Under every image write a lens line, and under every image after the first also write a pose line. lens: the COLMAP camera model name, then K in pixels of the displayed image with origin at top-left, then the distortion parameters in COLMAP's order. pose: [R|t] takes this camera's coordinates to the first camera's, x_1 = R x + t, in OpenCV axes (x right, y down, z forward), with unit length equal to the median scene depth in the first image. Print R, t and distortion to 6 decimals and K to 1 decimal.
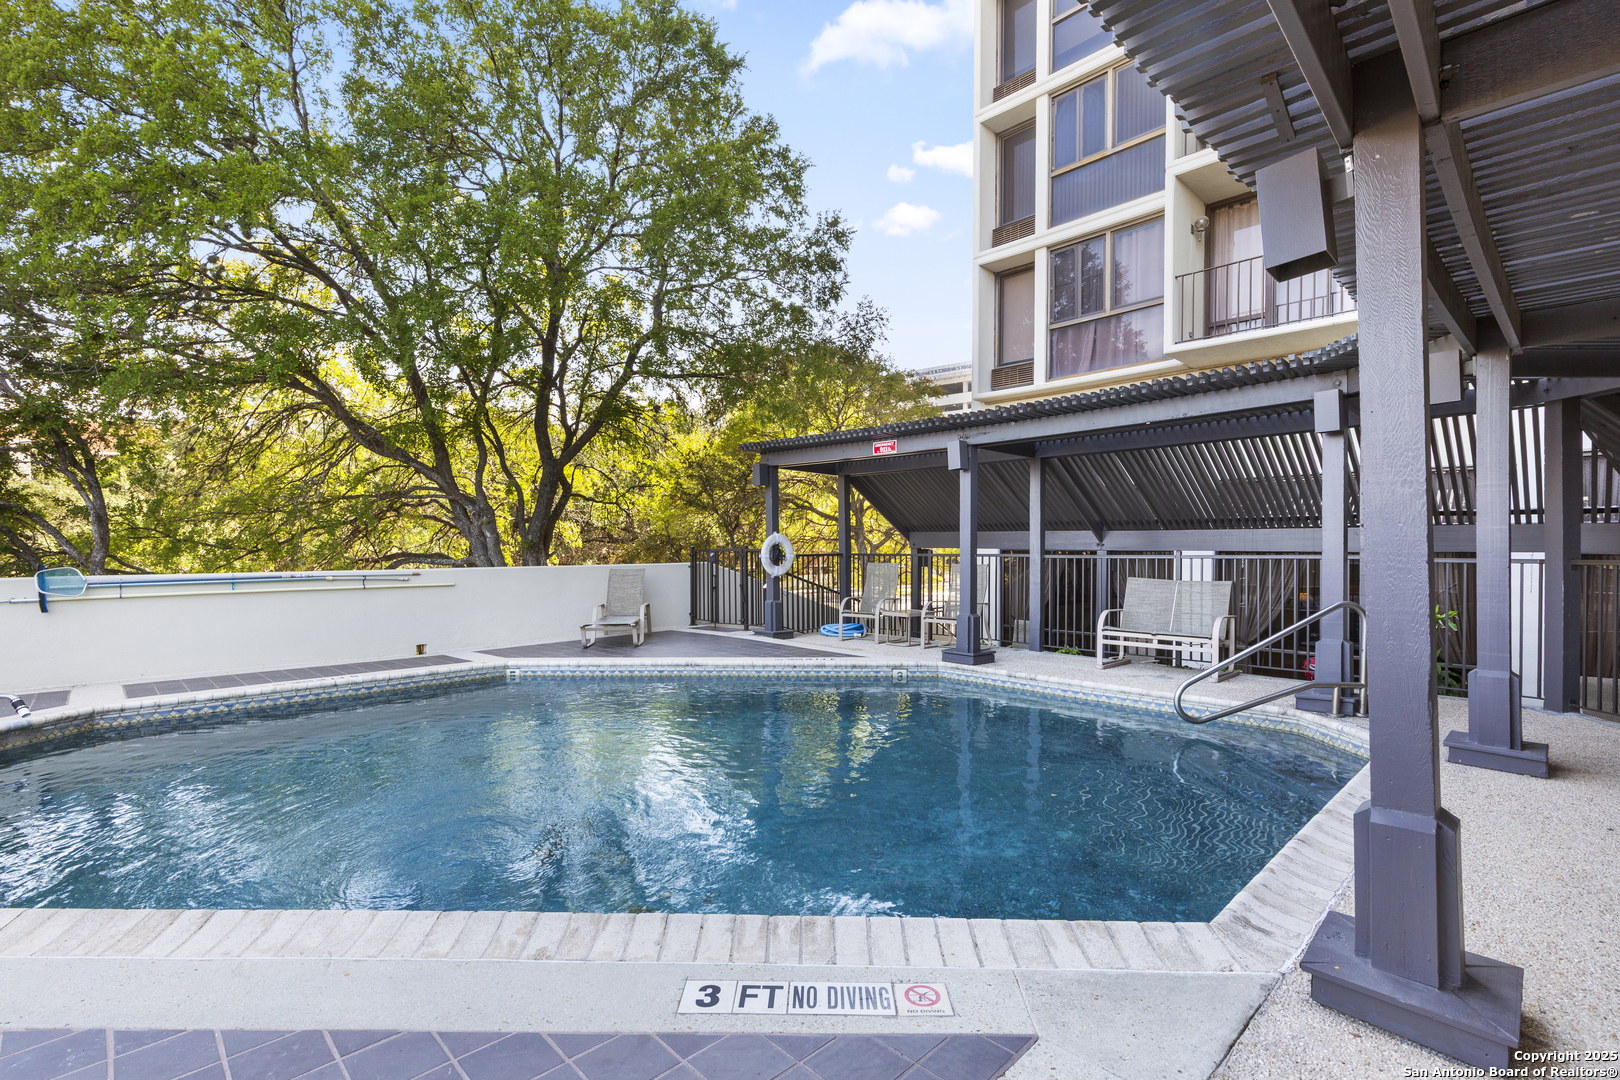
lens RADIAL K [[735.9, 0, 794.0], [0, 735.9, 546.2], [0, 0, 1]] dist [0.009482, 0.000230]
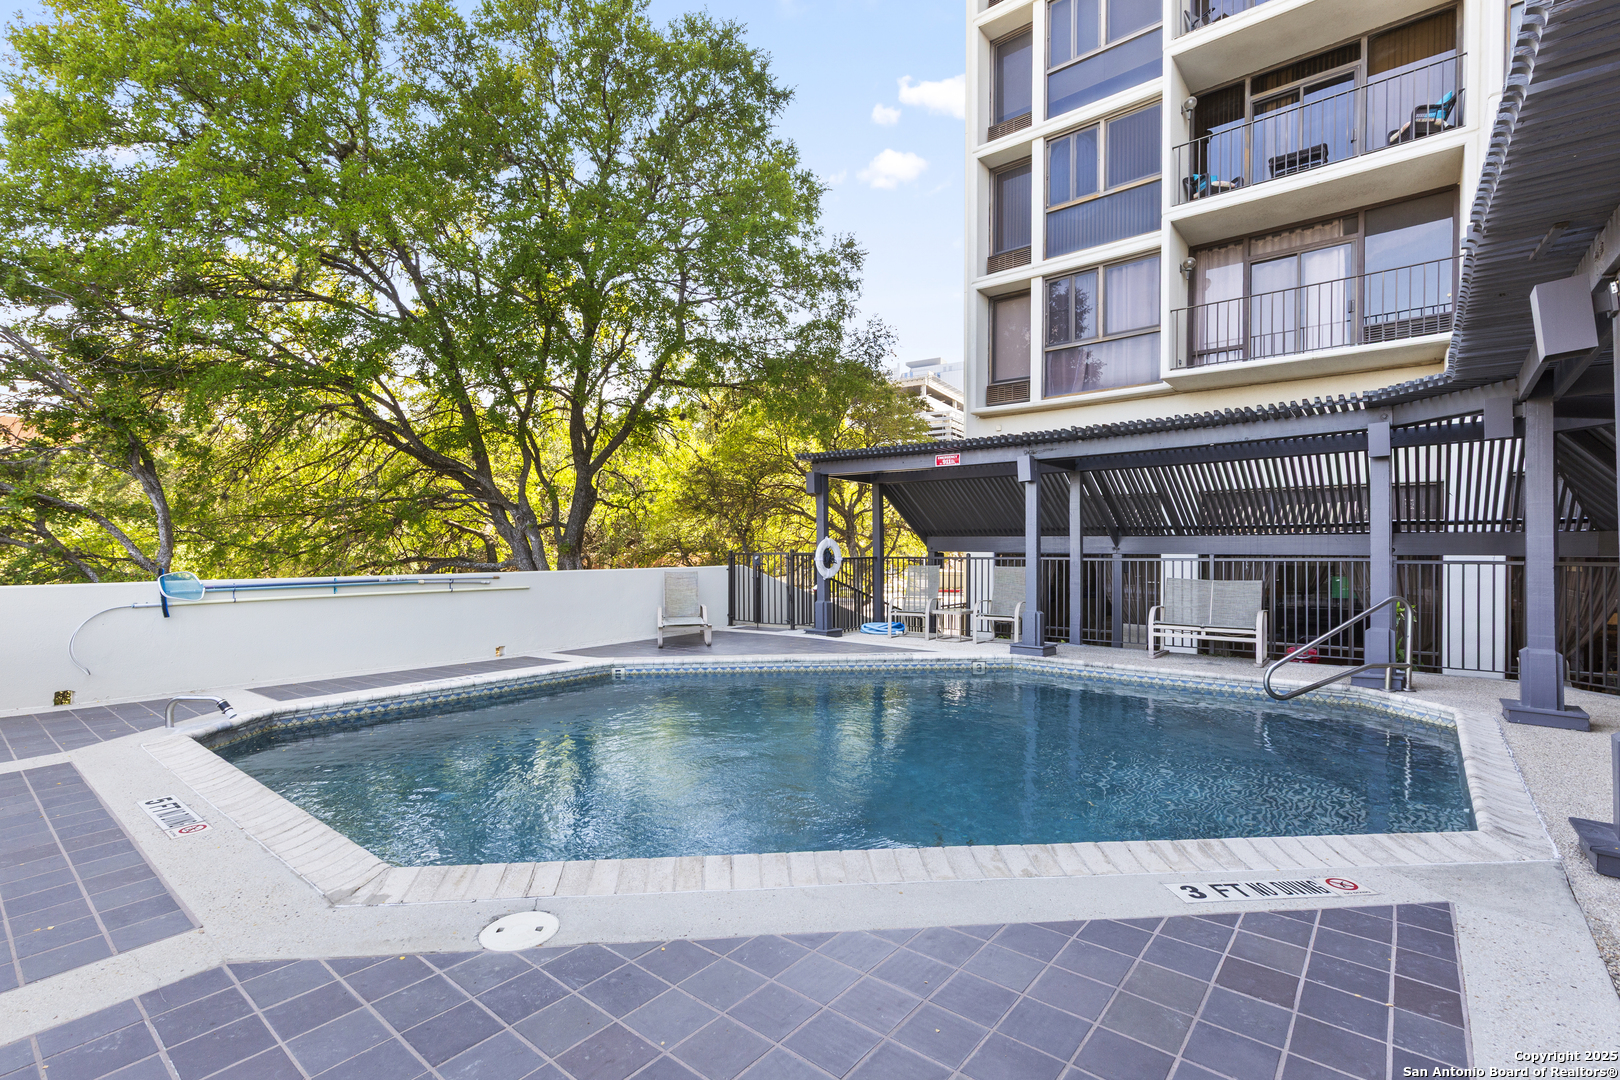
lens RADIAL K [[731.8, 0, 793.8], [0, 731.8, 543.6], [0, 0, 1]] dist [0.007249, -0.000042]
pose [[0.993558, 0.001415, 0.113312, -0.179324], [-0.000600, 0.999974, -0.007222, -0.001408], [-0.113319, 0.007108, 0.993533, -0.043003]]
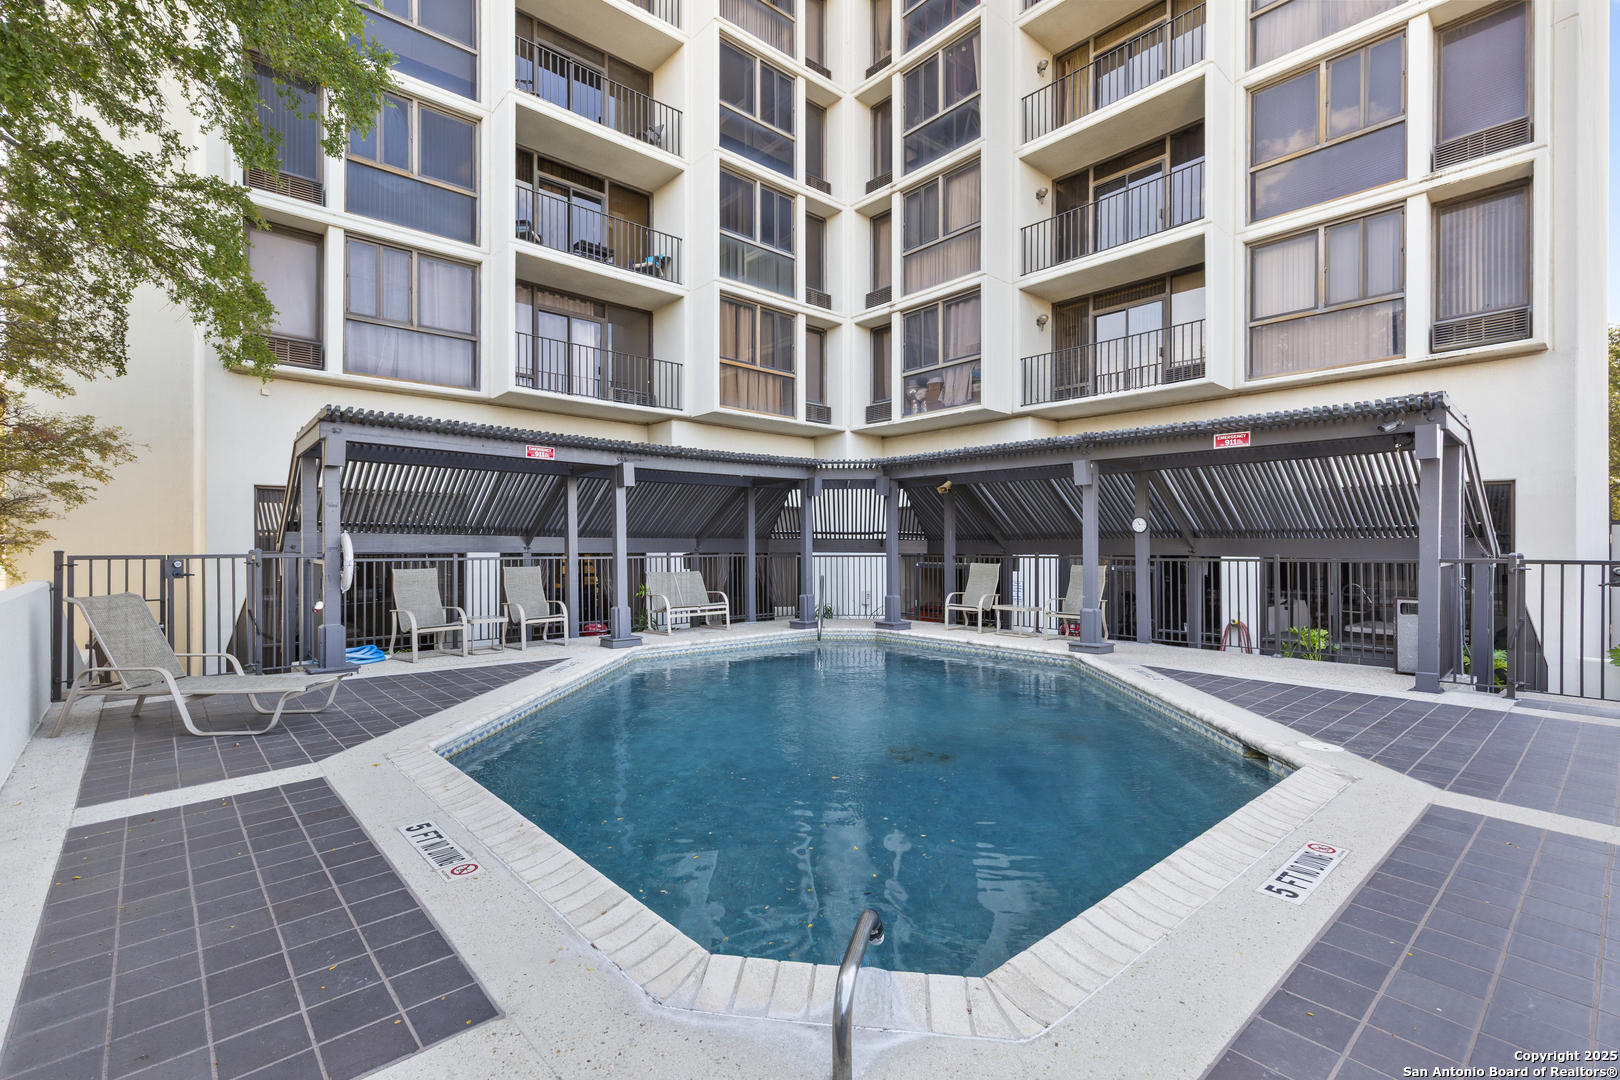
lens RADIAL K [[731.8, 0, 793.8], [0, 731.8, 543.6], [0, 0, 1]] dist [0.007249, -0.000042]
pose [[0.044628, 0.006596, 0.998982, -0.685621], [0.000497, 0.999978, -0.006625, -0.001942], [-0.999004, 0.000793, 0.044624, 0.478468]]
